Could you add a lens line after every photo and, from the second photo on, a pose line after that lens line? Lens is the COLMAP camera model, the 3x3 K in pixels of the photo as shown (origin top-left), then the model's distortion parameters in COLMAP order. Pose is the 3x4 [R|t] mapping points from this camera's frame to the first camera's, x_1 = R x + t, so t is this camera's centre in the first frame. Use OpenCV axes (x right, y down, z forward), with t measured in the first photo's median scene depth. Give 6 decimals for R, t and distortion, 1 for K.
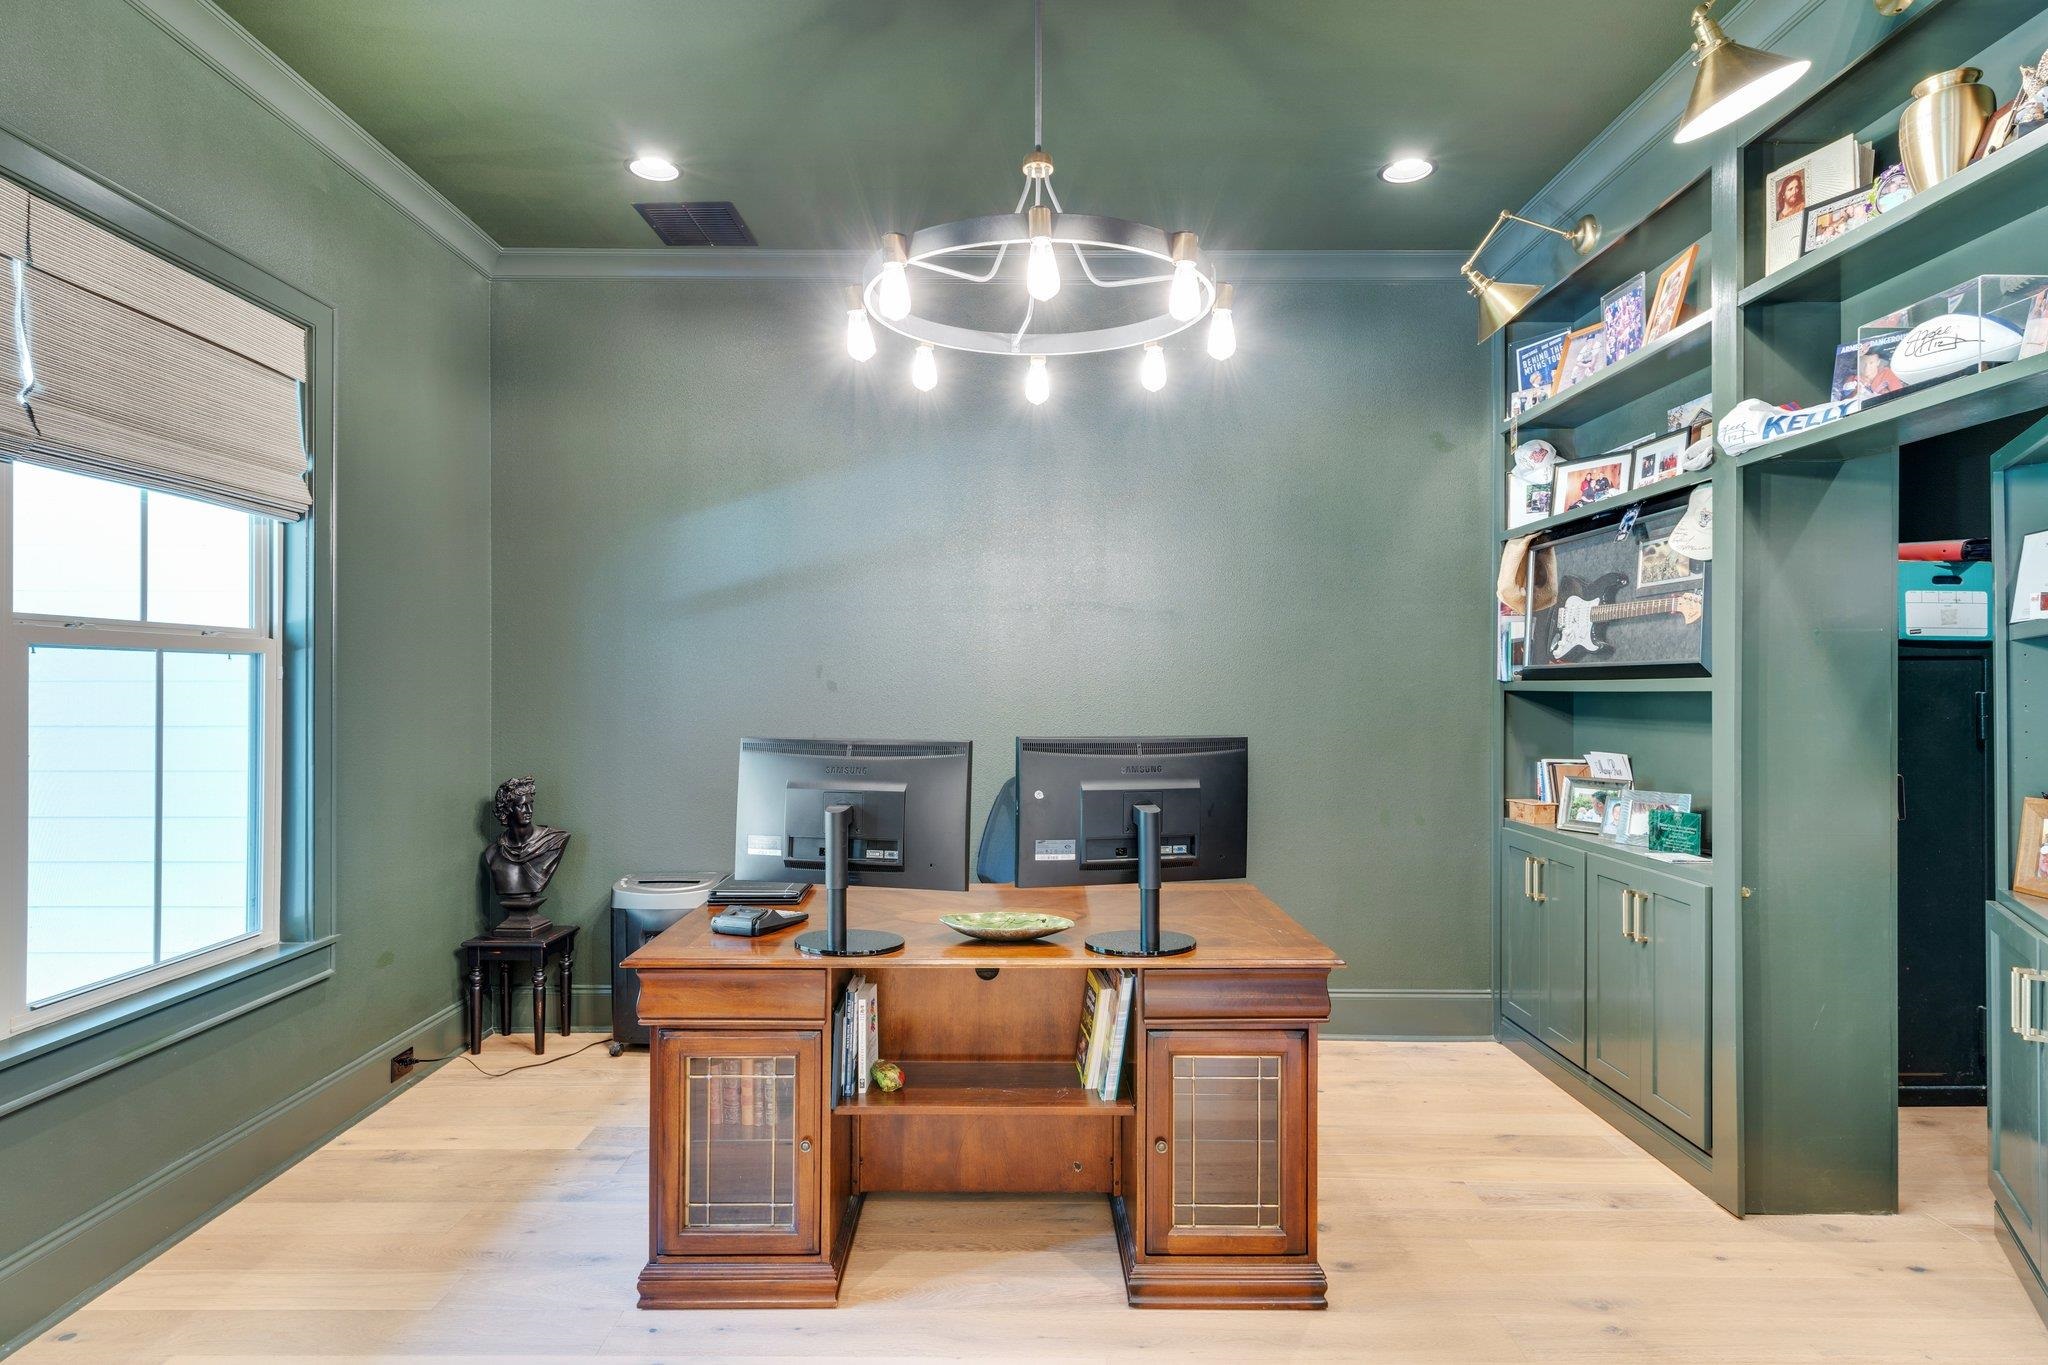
lens RADIAL K [[1135.5, 0, 1023.5], [0, 1135.5, 691.1], [0, 0, 1]] dist [-0.006045, -0.001588]
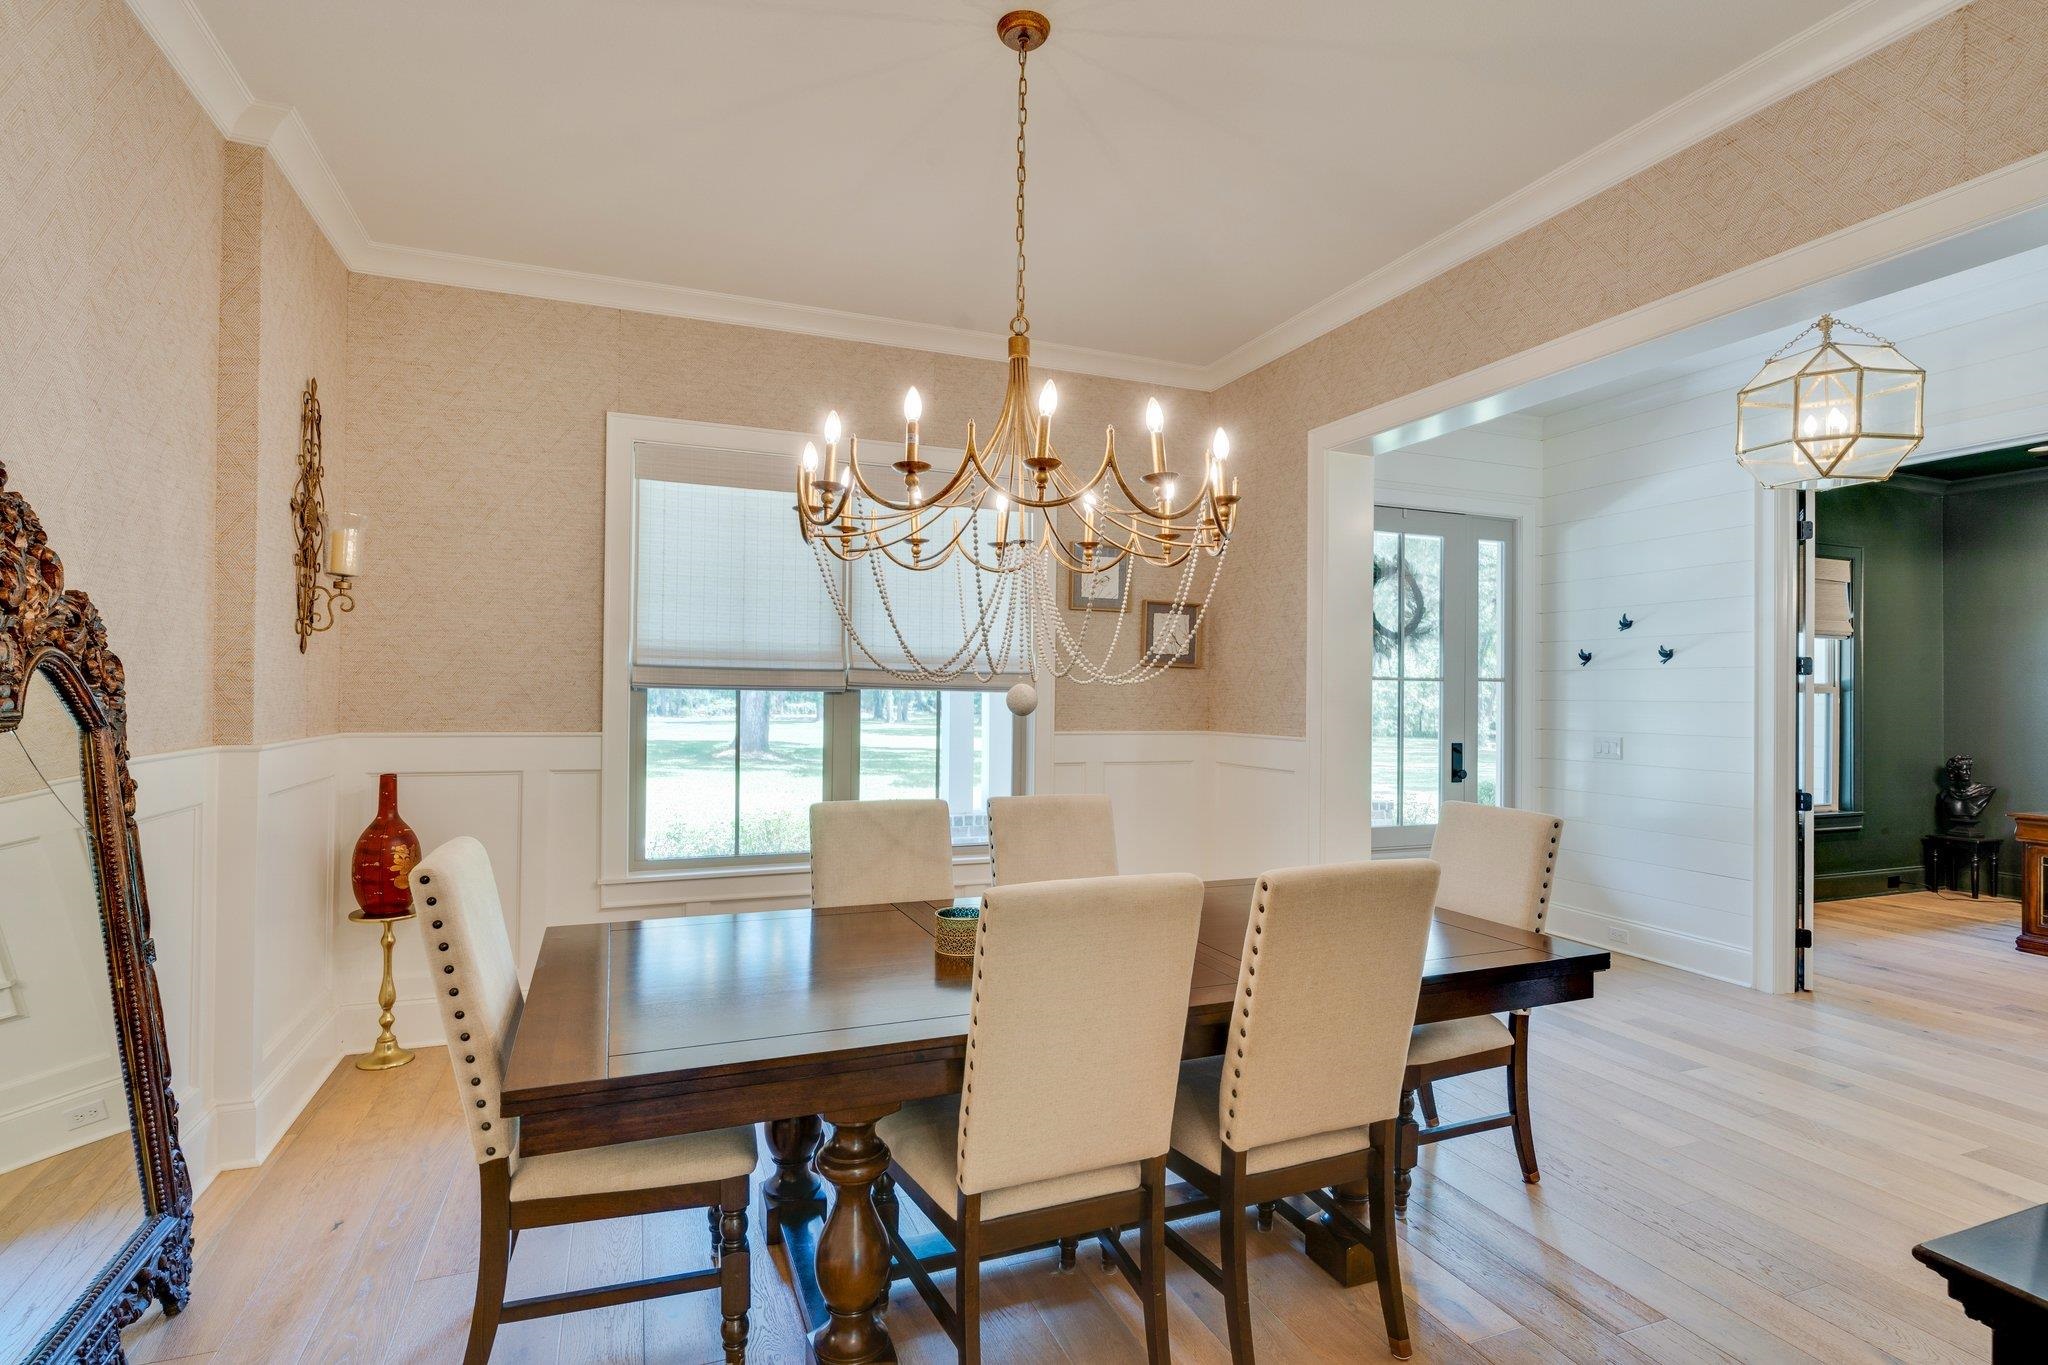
lens RADIAL K [[987.2, 0, 1026.3], [0, 987.2, 678.3], [0, 0, 1]] dist [-0.003050, -0.002441]
pose [[0.377246, -0.011847, -0.926038, 0.654802], [-0.007605, 0.999845, -0.015890, -0.017880], [0.926082, 0.013037, 0.377097, -1.435360]]
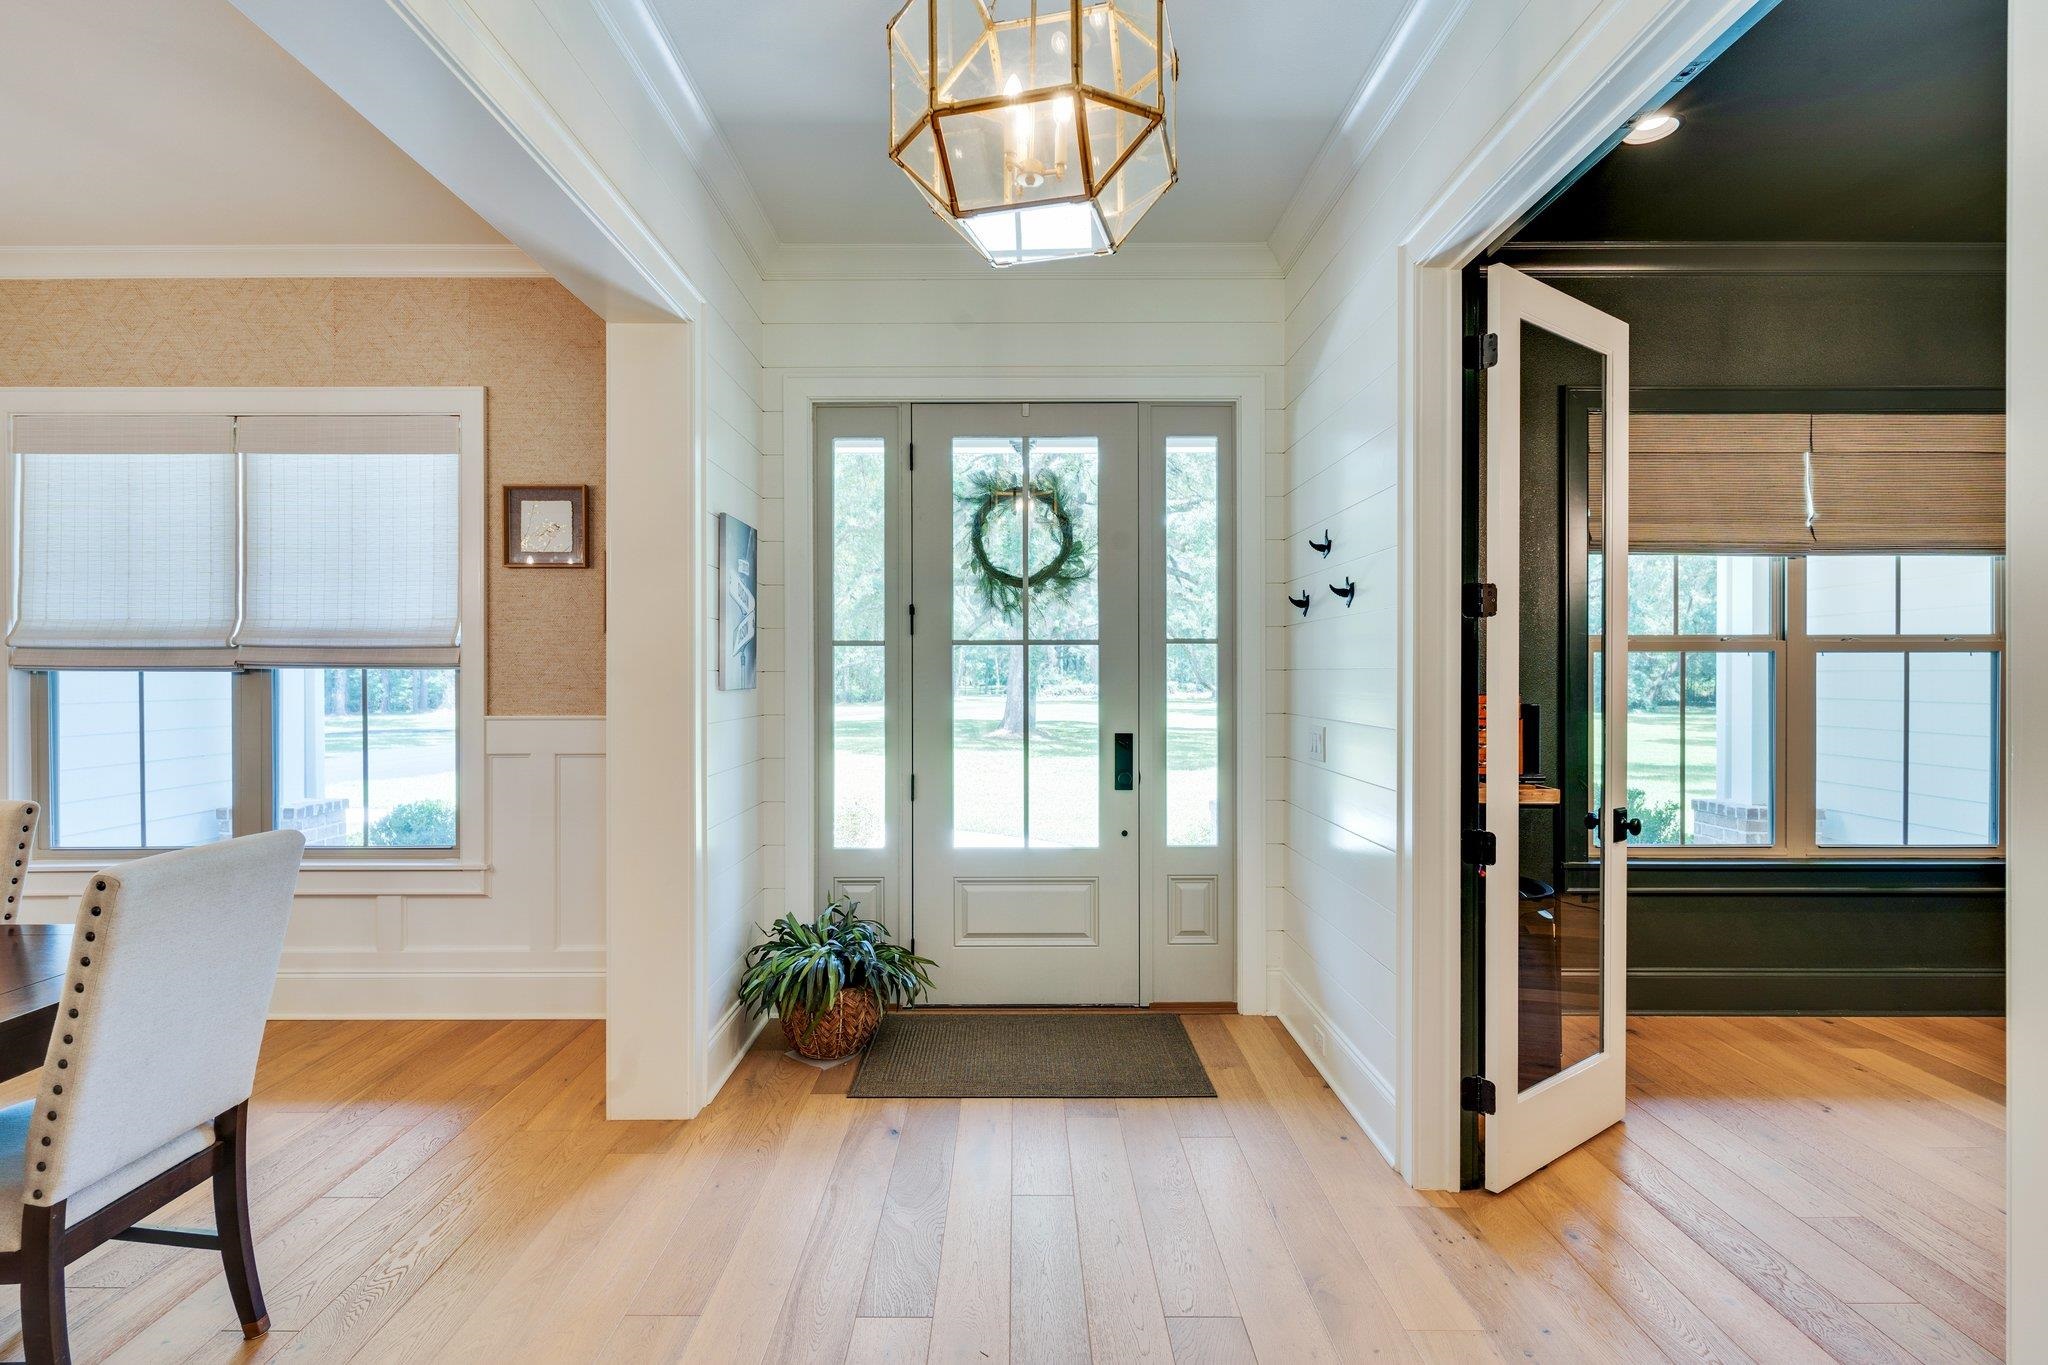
lens RADIAL K [[1022.8, 0, 1016.2], [0, 1022.8, 678.0], [0, 0, 1]] dist [-0.005888, -0.000154]
pose [[0.021090, 0.004915, -0.999765, 0.587894], [0.005994, 0.999969, 0.005042, -0.011433], [0.999760, -0.006099, 0.021060, -0.273213]]
